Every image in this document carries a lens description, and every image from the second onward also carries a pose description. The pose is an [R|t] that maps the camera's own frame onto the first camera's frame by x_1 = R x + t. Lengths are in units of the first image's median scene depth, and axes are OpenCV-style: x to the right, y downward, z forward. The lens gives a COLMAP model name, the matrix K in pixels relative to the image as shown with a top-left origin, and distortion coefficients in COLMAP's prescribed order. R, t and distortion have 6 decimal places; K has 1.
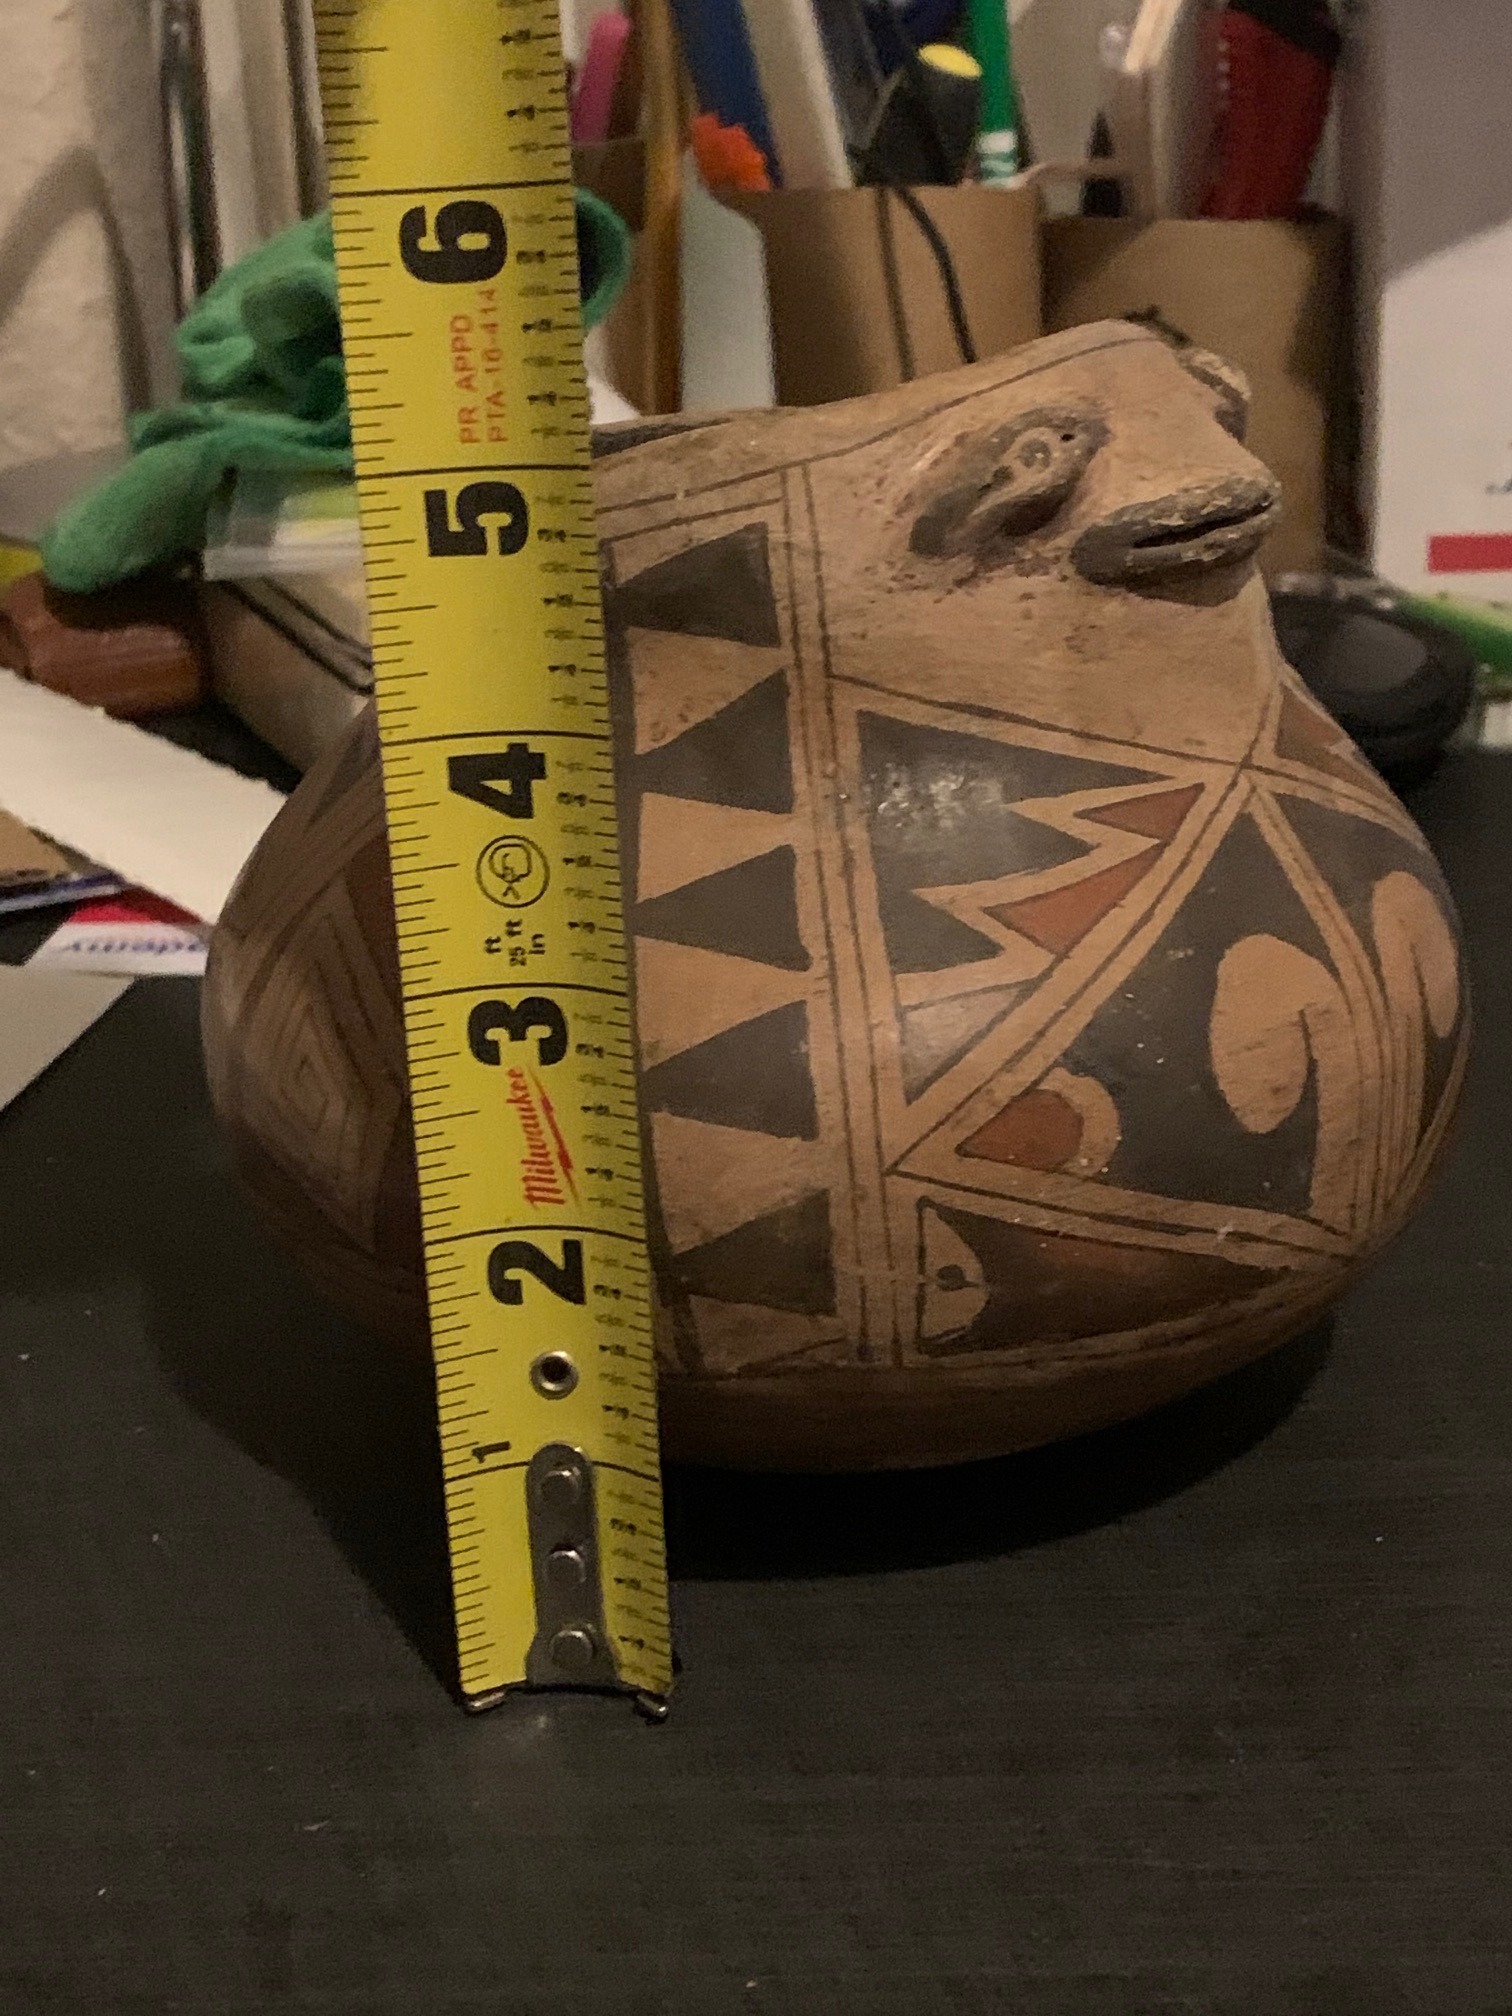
lens RADIAL K [[3039.0, 0, 756.0], [0, 3039.0, 1008.0], [0, 0, 1]] dist [0.084601, -0.000357]
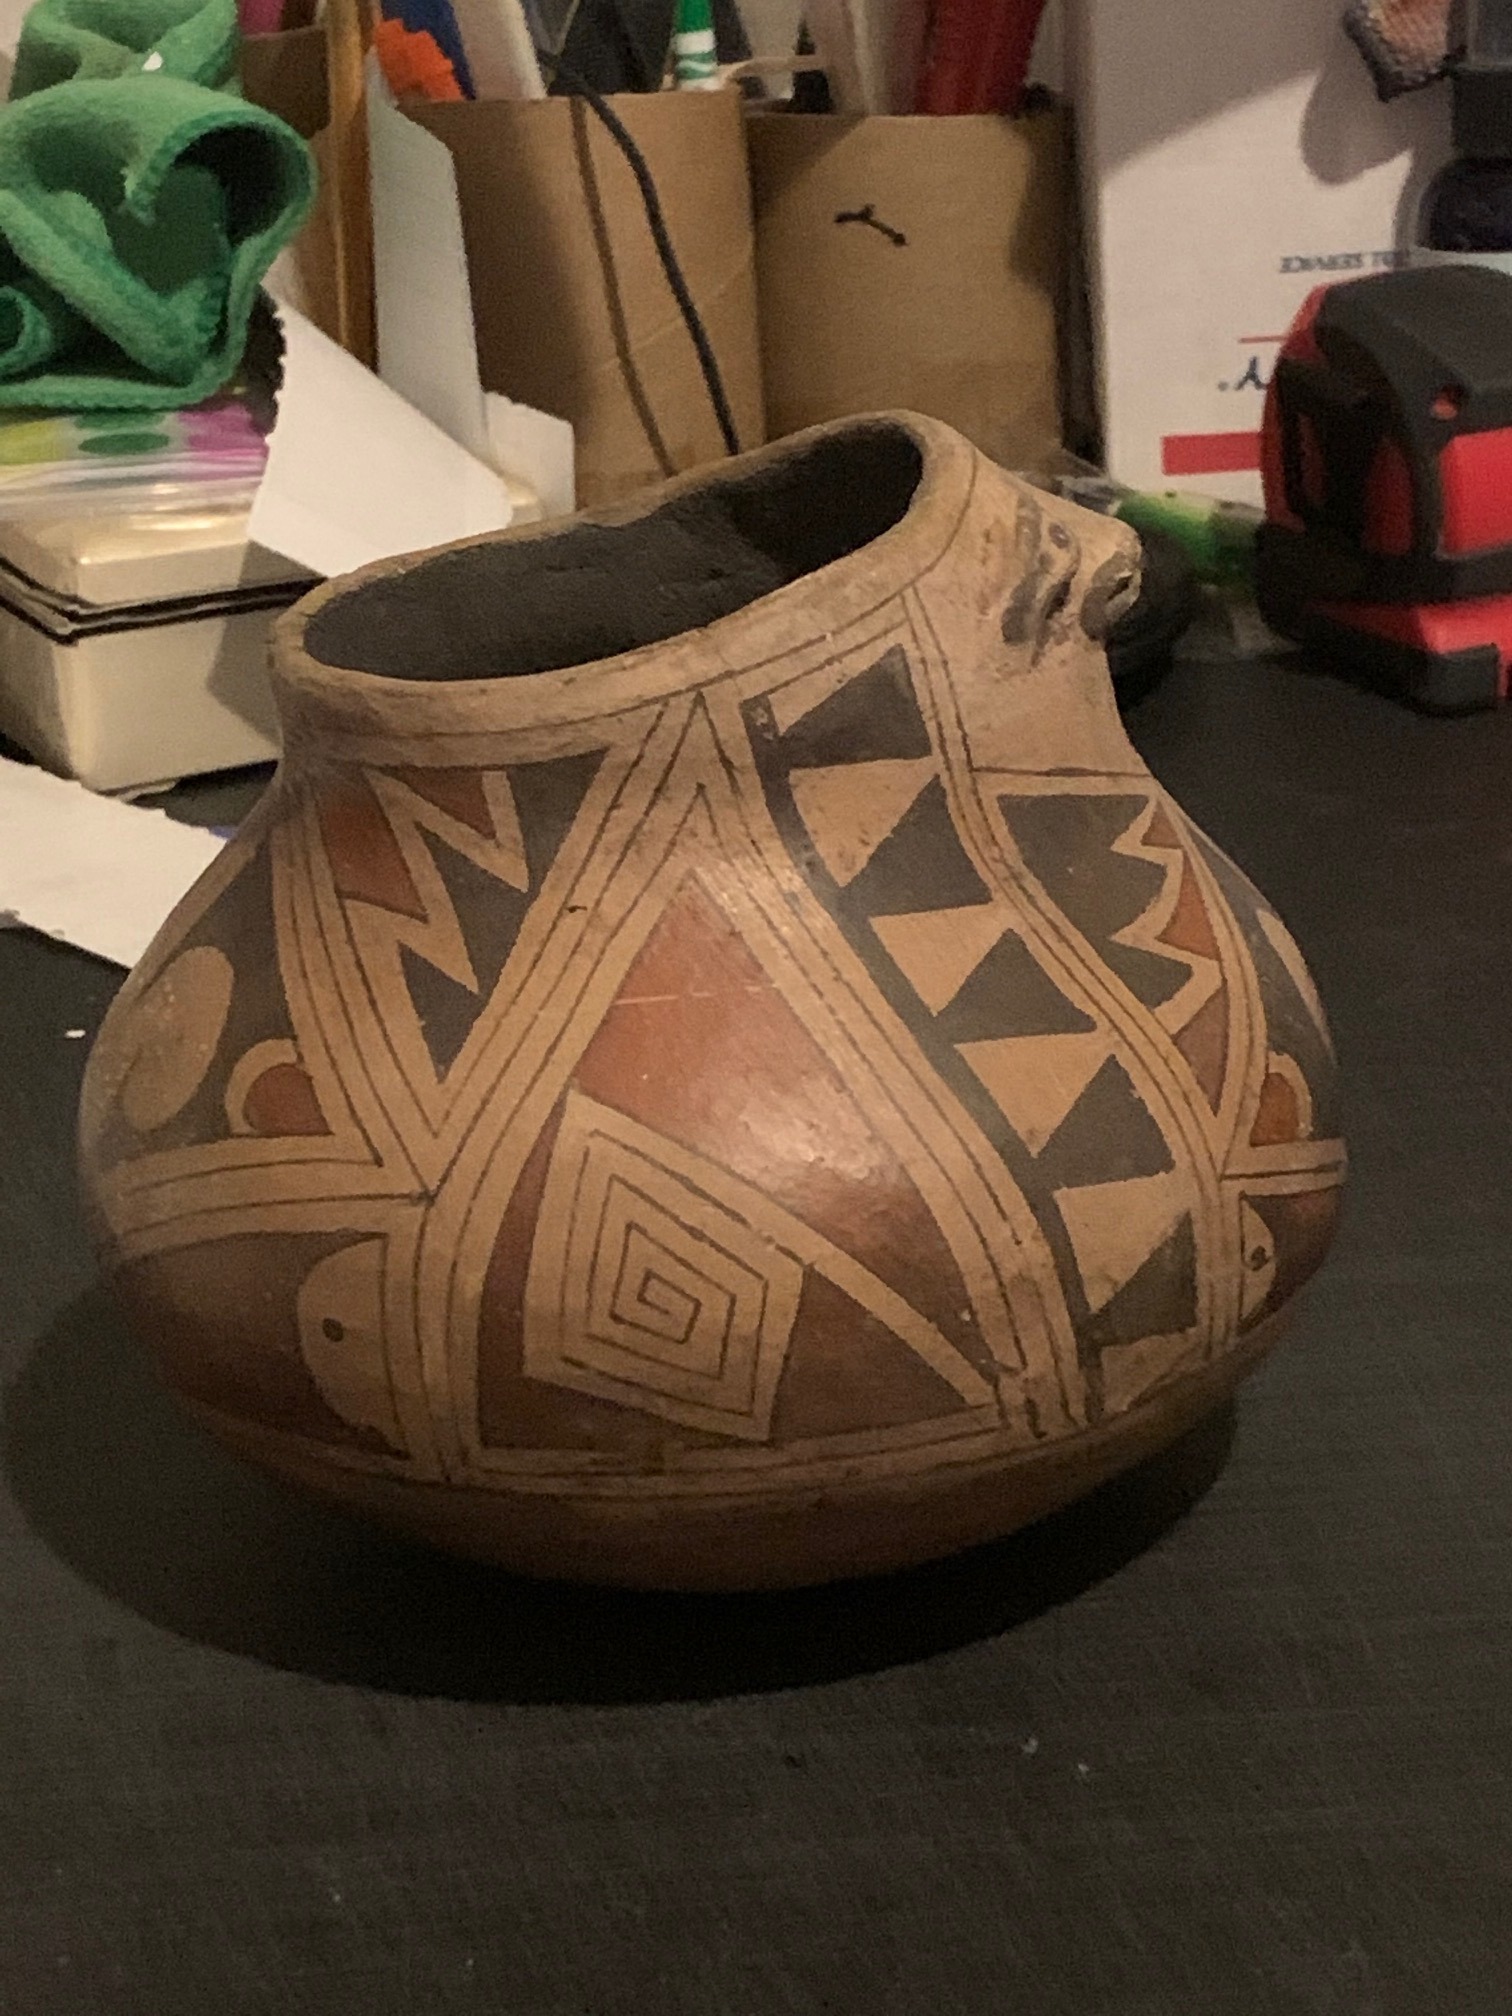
lens RADIAL K [[4077.8, 0, 756.0], [0, 4077.8, 1008.0], [0, 0, 1]] dist [0.160586, -0.172045]
pose [[0.698180, -0.257122, 0.668157, -1.013144], [0.281693, 0.956663, 0.073795, -0.157091], [-0.658175, 0.136692, 0.740352, -0.002043]]
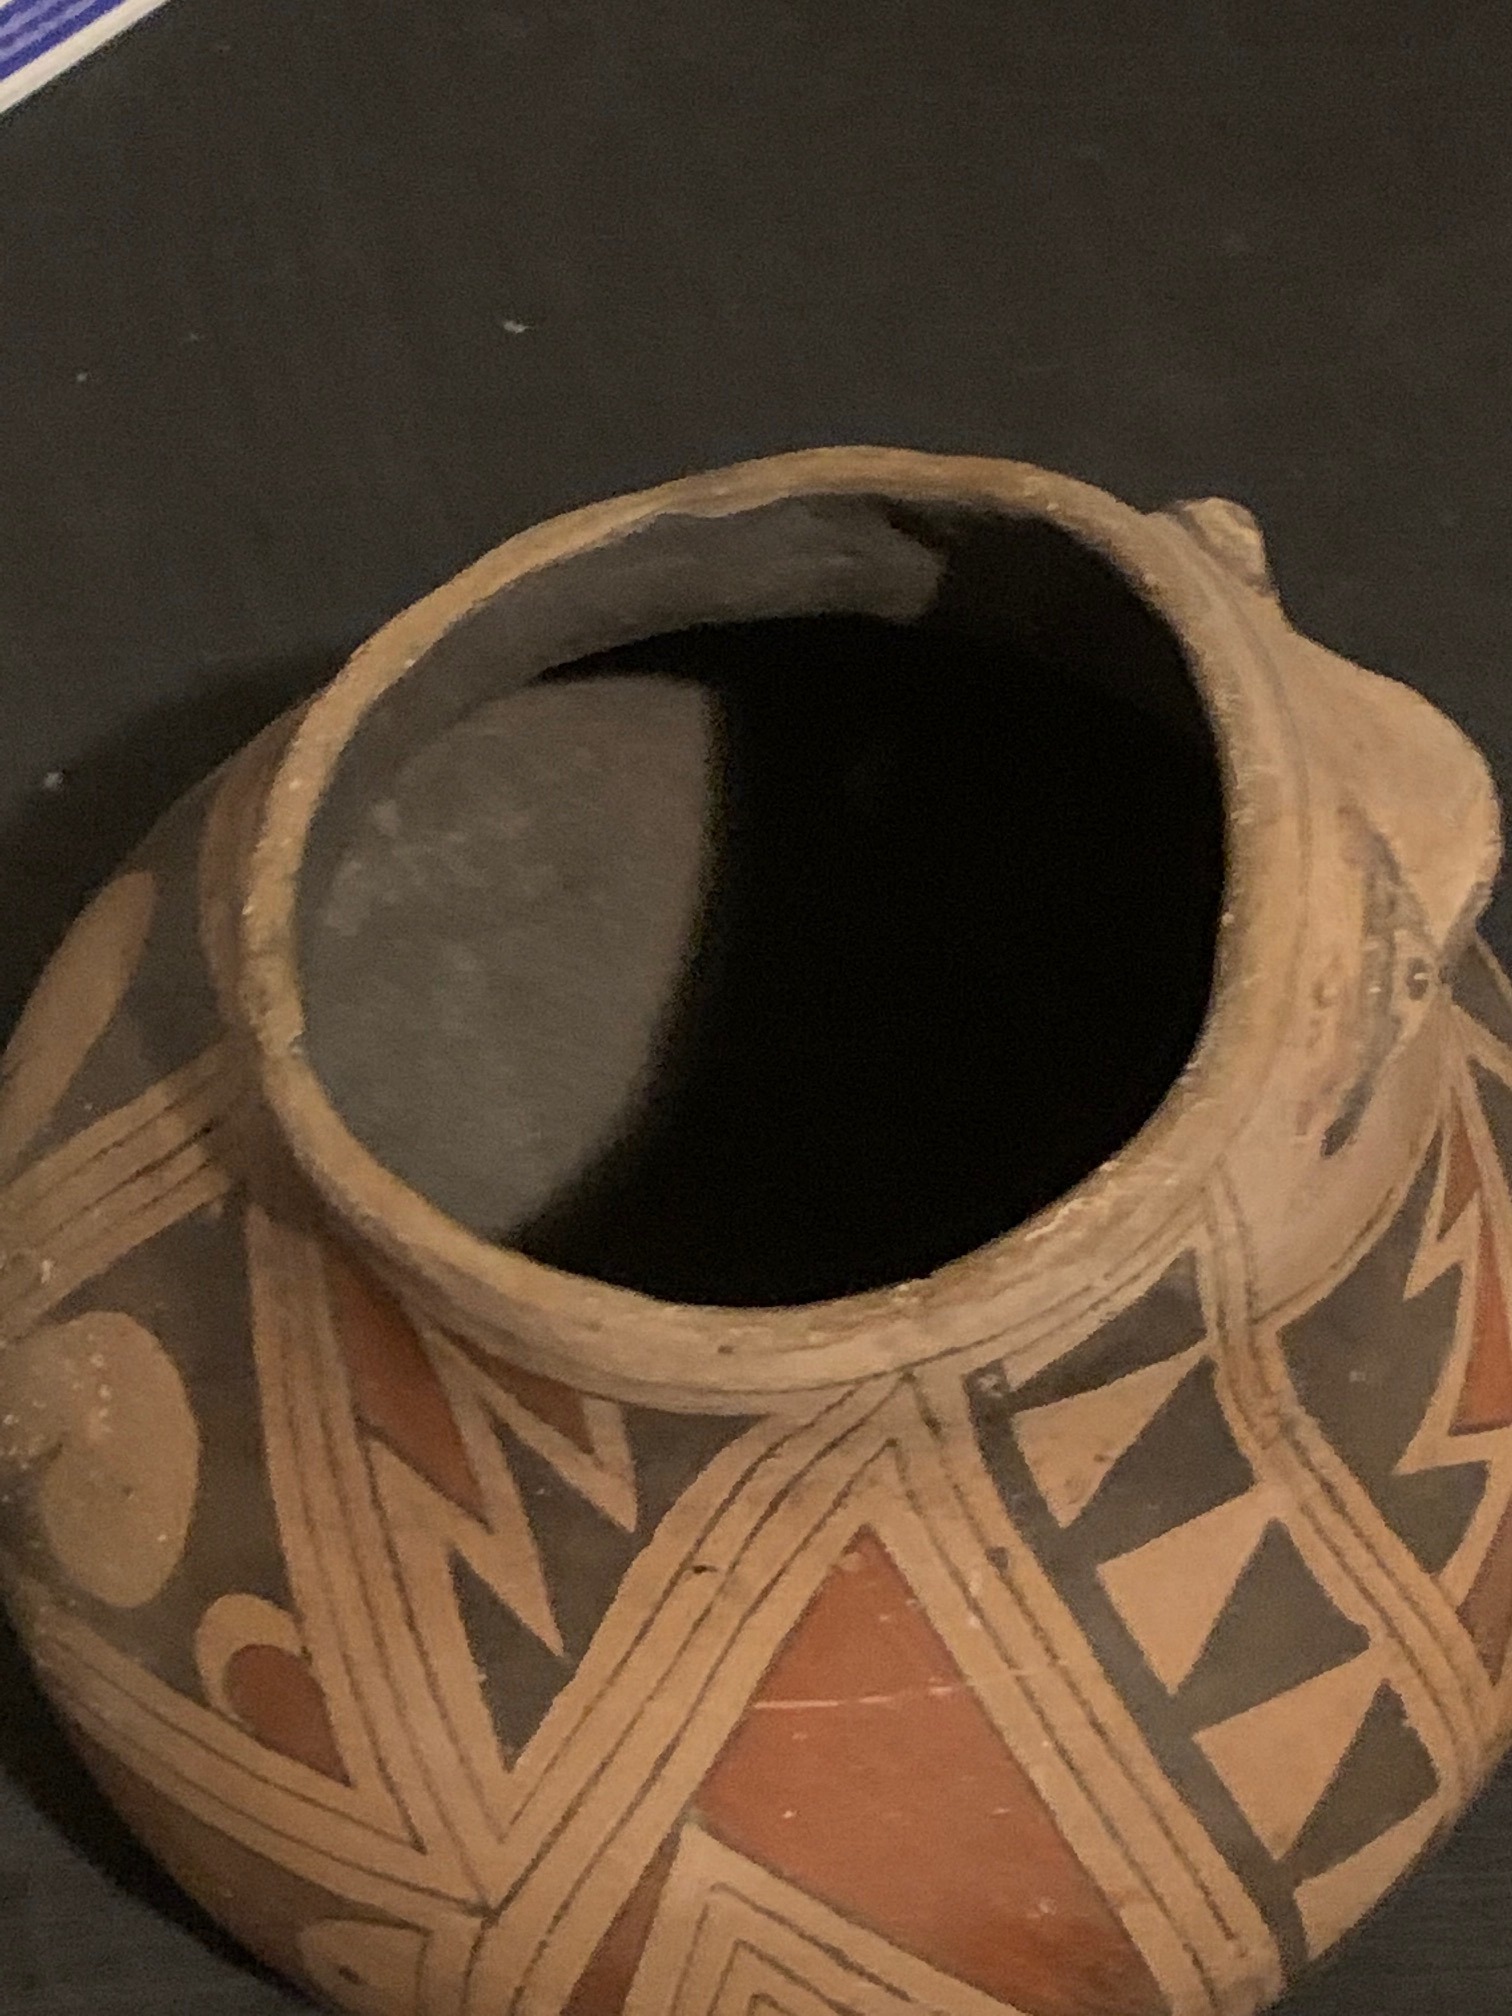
lens RADIAL K [[4077.8, 0, 756.0], [0, 4077.8, 1008.0], [0, 0, 1]] dist [0.160586, -0.172045]
pose [[0.666554, -0.583290, 0.464196, -0.493144], [0.186545, 0.733403, 0.653698, -0.868114], [-0.721738, -0.349131, 0.597663, 0.503209]]
